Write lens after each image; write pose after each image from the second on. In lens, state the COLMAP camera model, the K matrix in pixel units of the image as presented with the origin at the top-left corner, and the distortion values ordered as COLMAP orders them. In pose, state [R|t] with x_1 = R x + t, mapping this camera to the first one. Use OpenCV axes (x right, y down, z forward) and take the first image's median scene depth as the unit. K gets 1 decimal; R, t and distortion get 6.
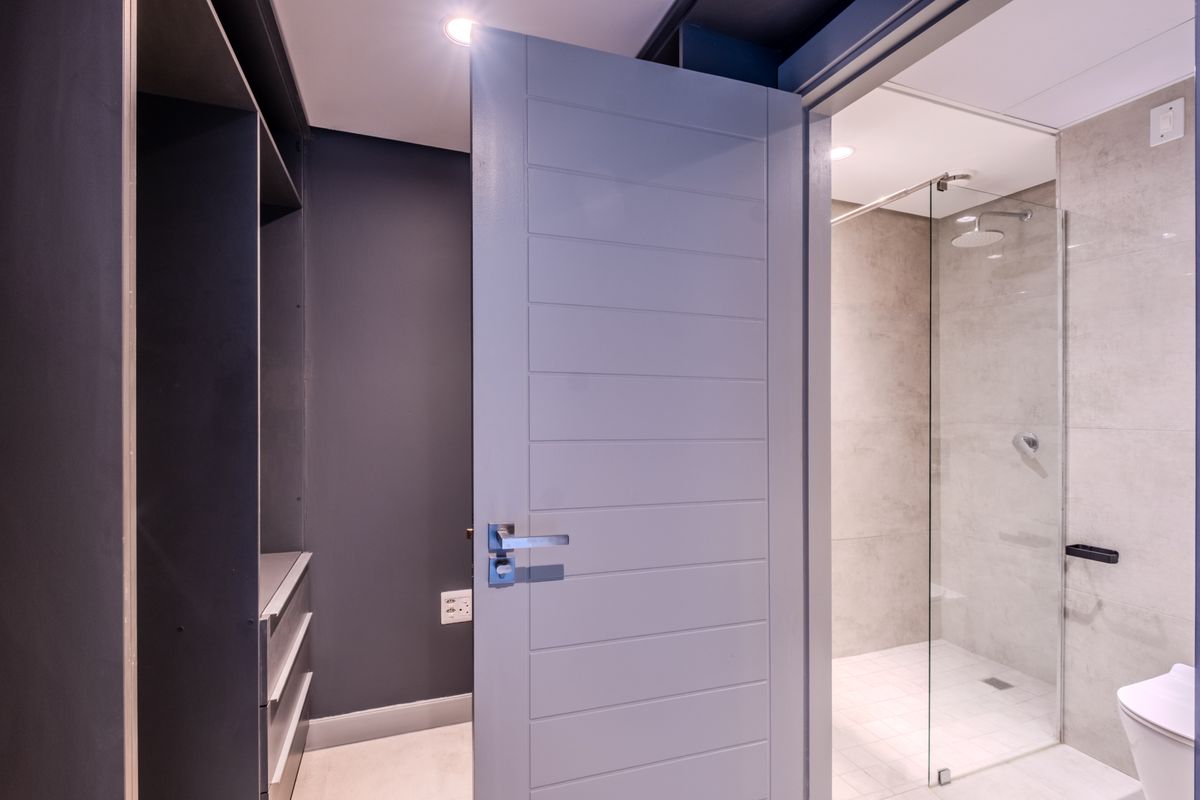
lens RADIAL K [[539.1, 0, 600.1], [0, 539.1, 406.6], [0, 0, 1]] dist [-0.004951, -0.001601]
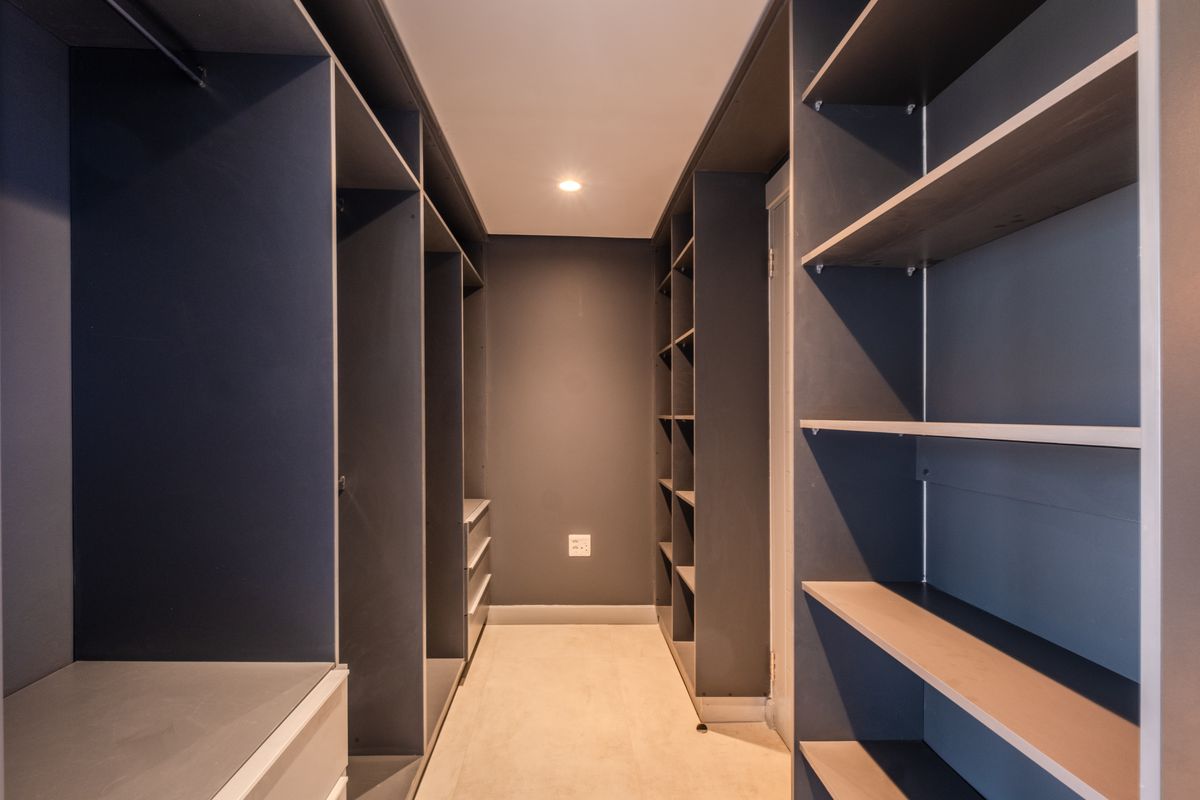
lens RADIAL K [[539.1, 0, 596.3], [0, 539.1, 403.8], [0, 0, 1]] dist [-0.004951, -0.001601]
pose [[0.951624, -0.005370, -0.307219, 0.270004], [0.005120, 0.999986, -0.001620, -0.016882], [0.307223, -0.000032, 0.951637, -0.451840]]
